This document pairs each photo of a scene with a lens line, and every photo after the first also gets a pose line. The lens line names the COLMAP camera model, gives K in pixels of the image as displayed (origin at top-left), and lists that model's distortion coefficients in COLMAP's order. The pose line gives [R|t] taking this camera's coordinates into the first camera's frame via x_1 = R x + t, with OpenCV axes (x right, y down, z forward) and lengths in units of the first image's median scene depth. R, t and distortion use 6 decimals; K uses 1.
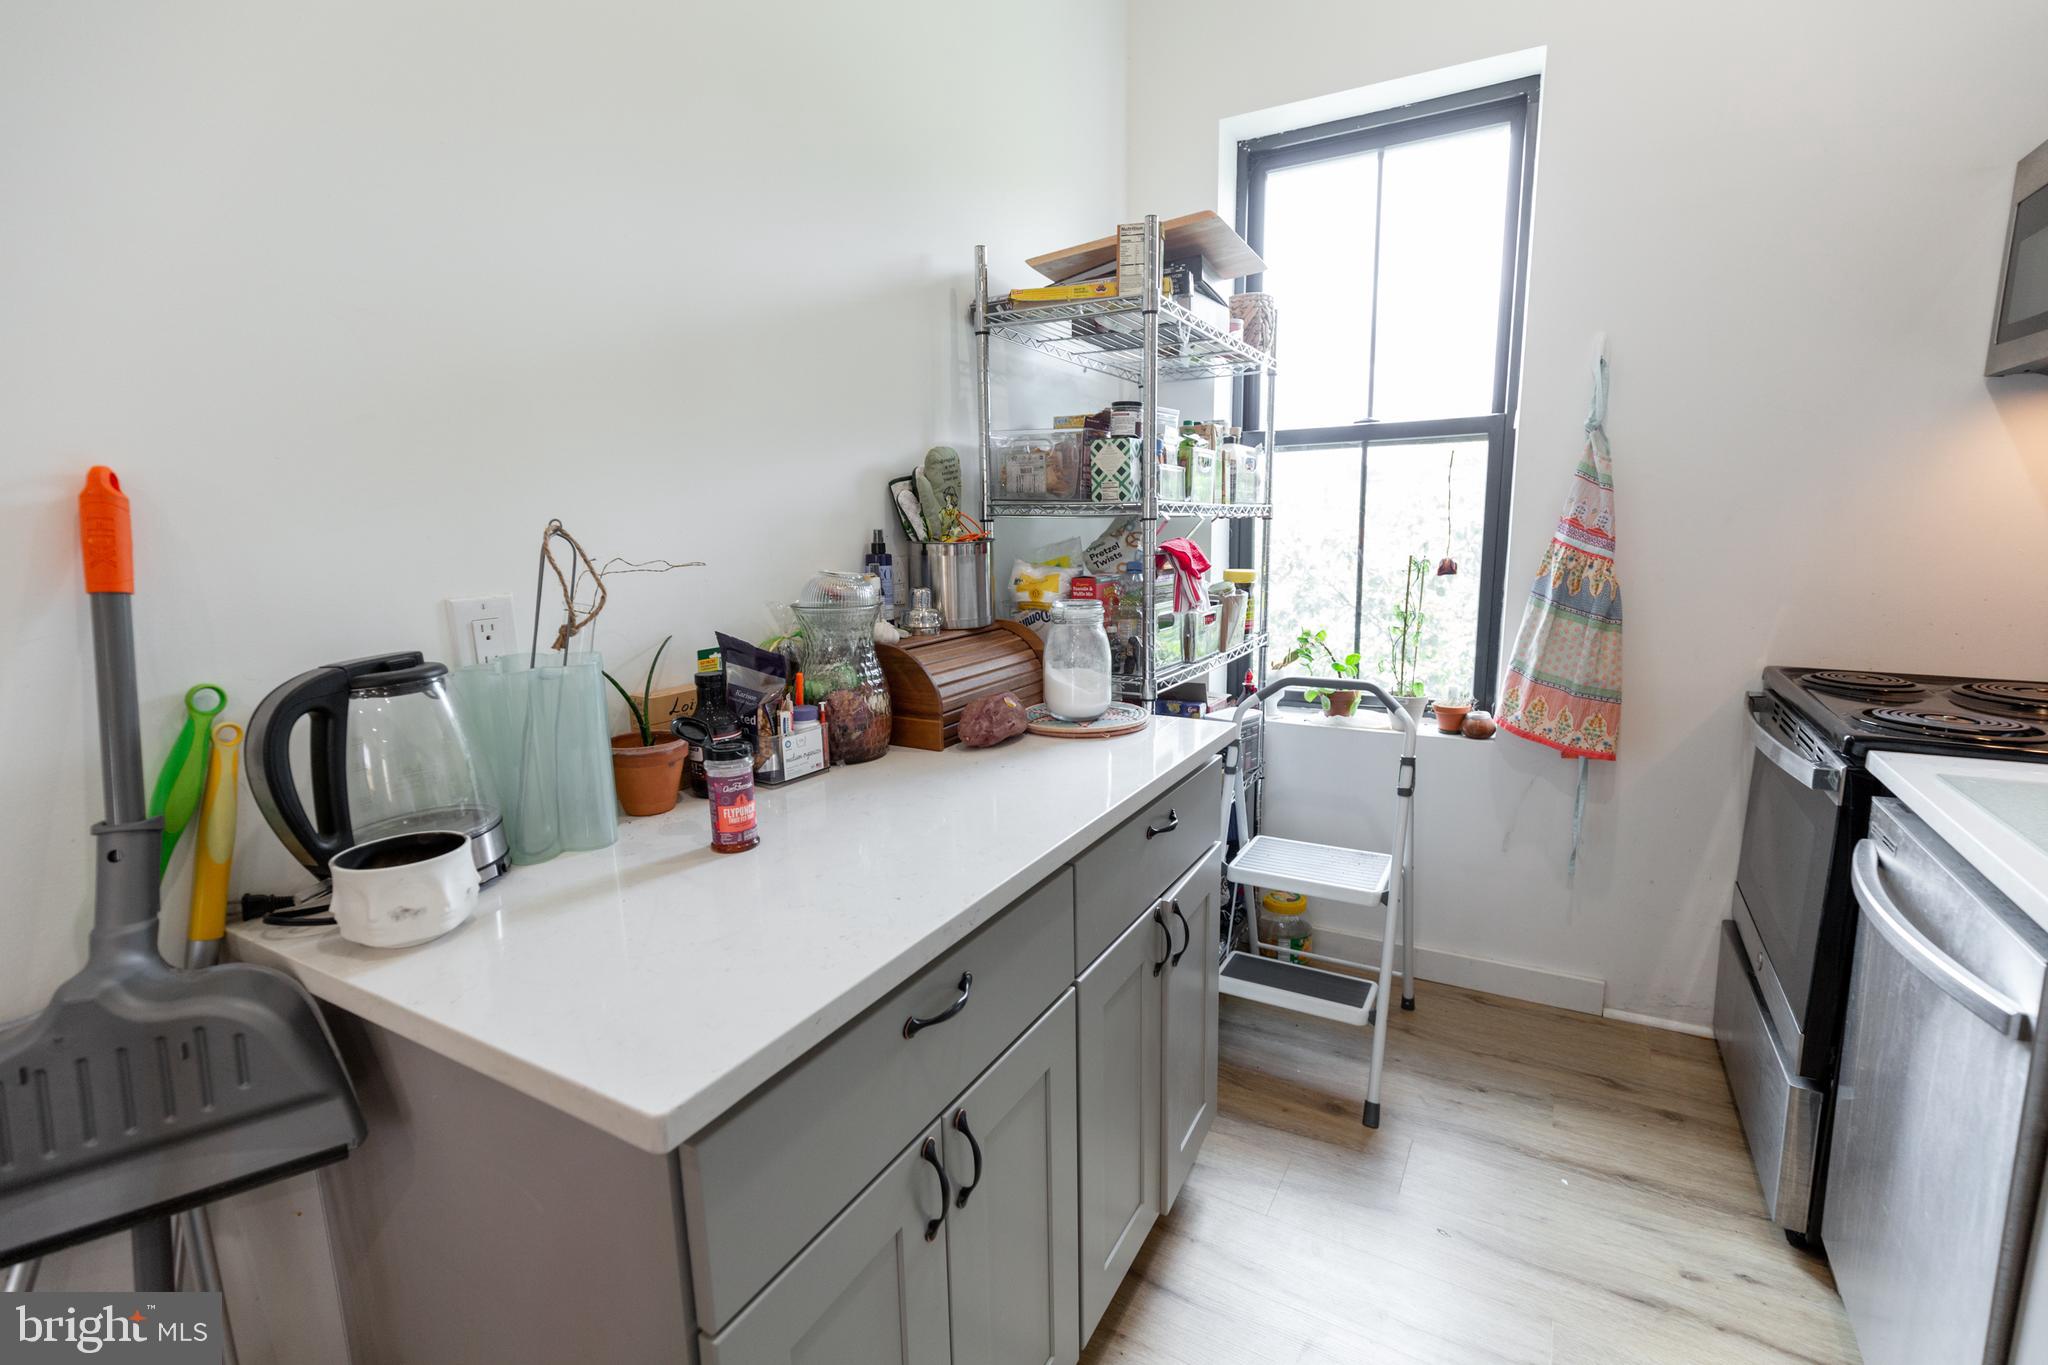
lens RADIAL K [[924.6, 0, 1024.0], [0, 924.6, 682.5], [0, 0, 1]] dist [0.002643, -0.000256]
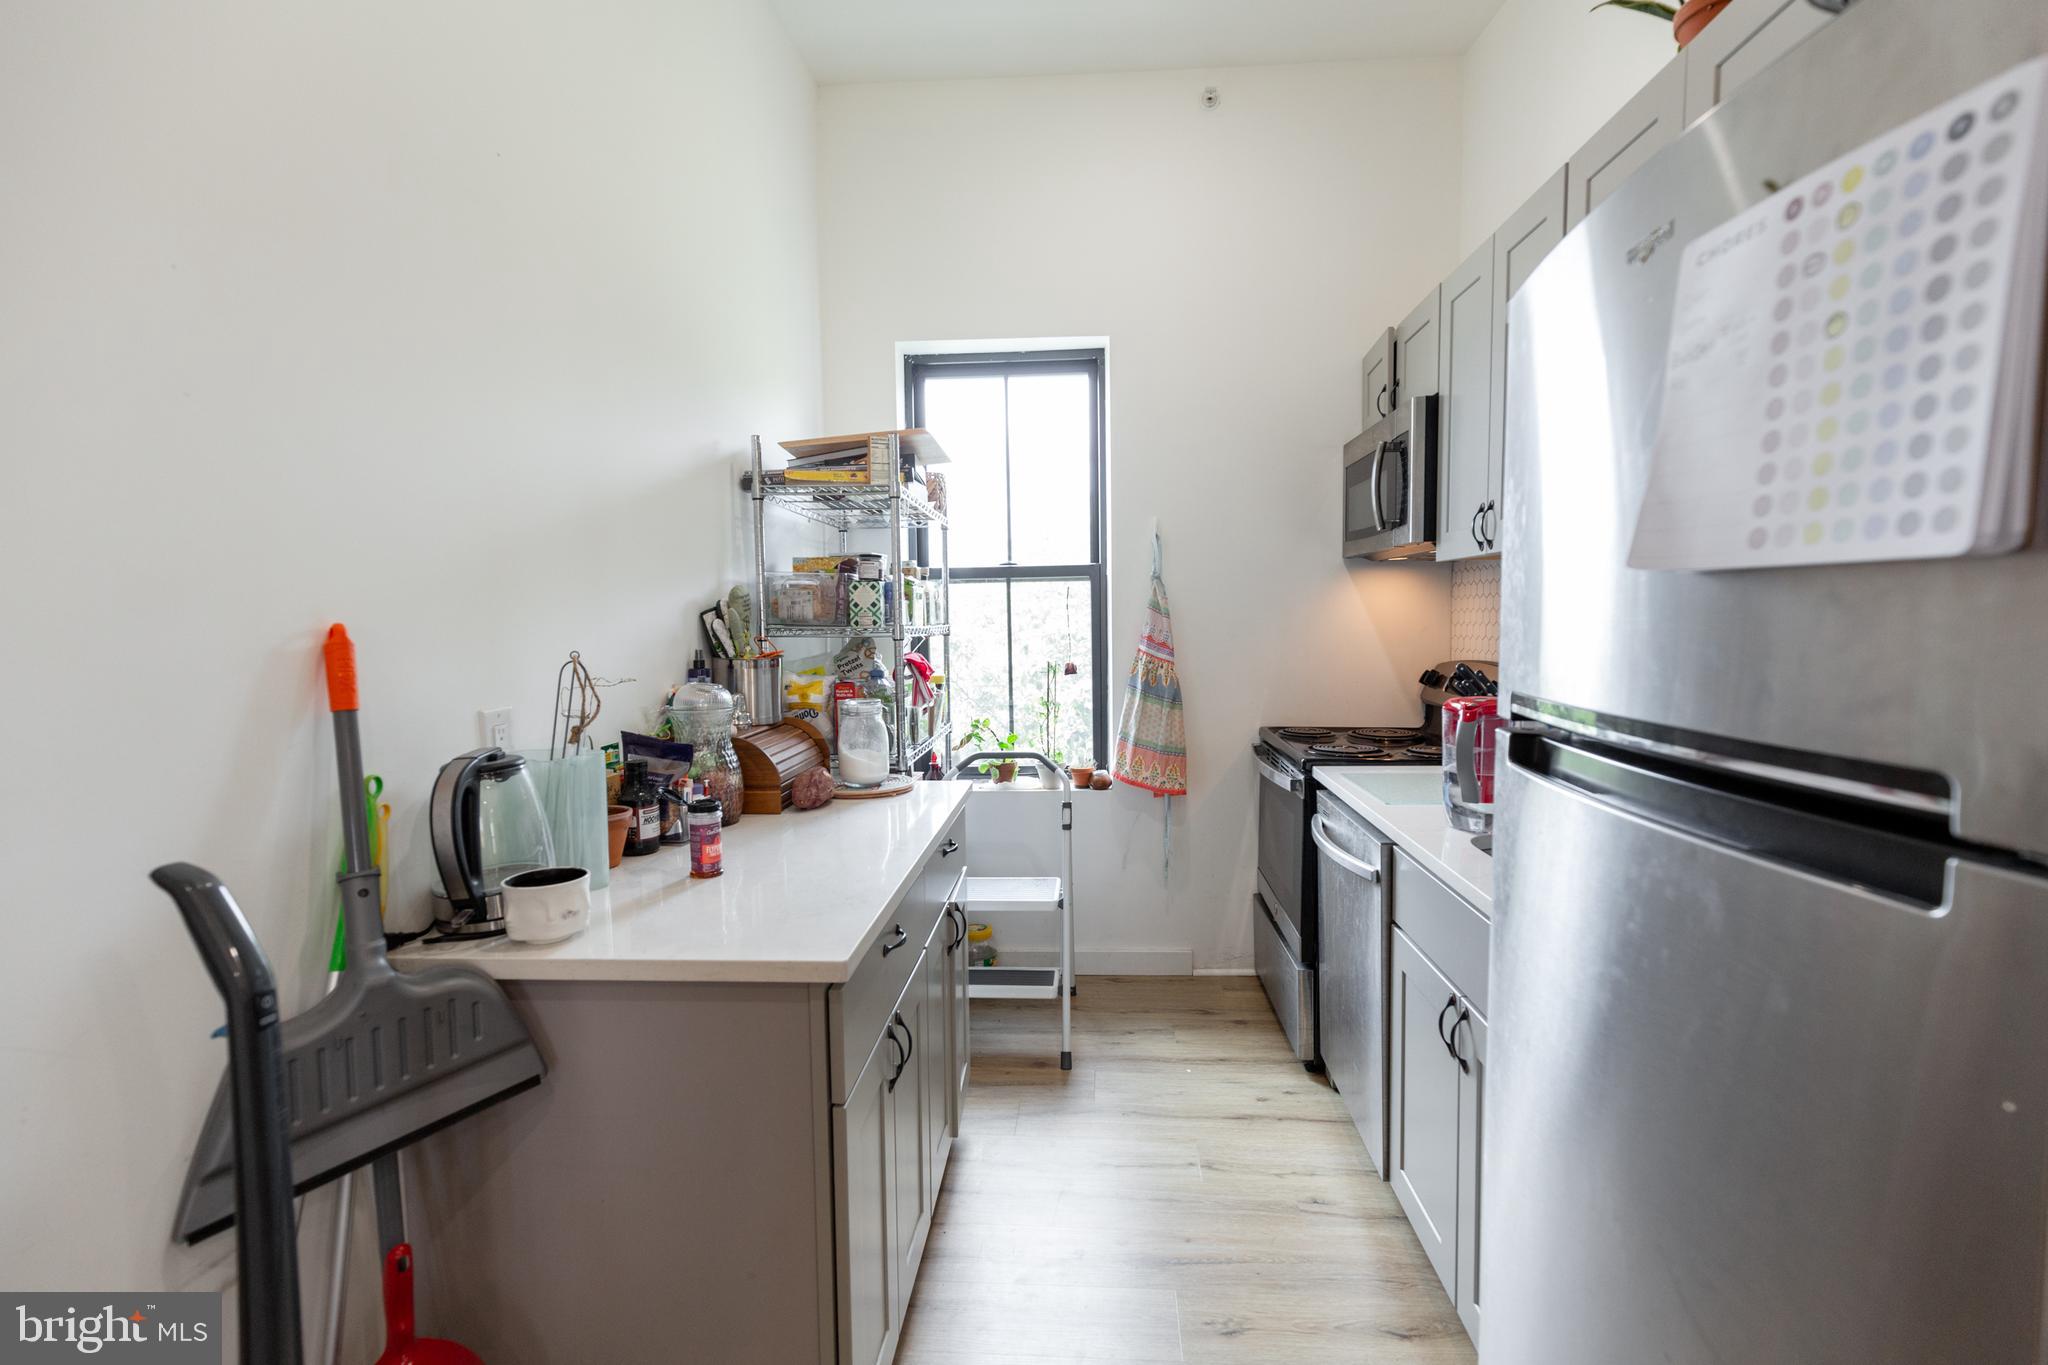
lens RADIAL K [[924.6, 0, 1024.0], [0, 924.6, 682.5], [0, 0, 1]] dist [0.002643, -0.000256]
pose [[0.905437, -0.025769, 0.423698, -0.255556], [0.072499, 0.992877, -0.094544, 0.029058], [-0.418244, 0.116321, 0.900856, -0.291331]]
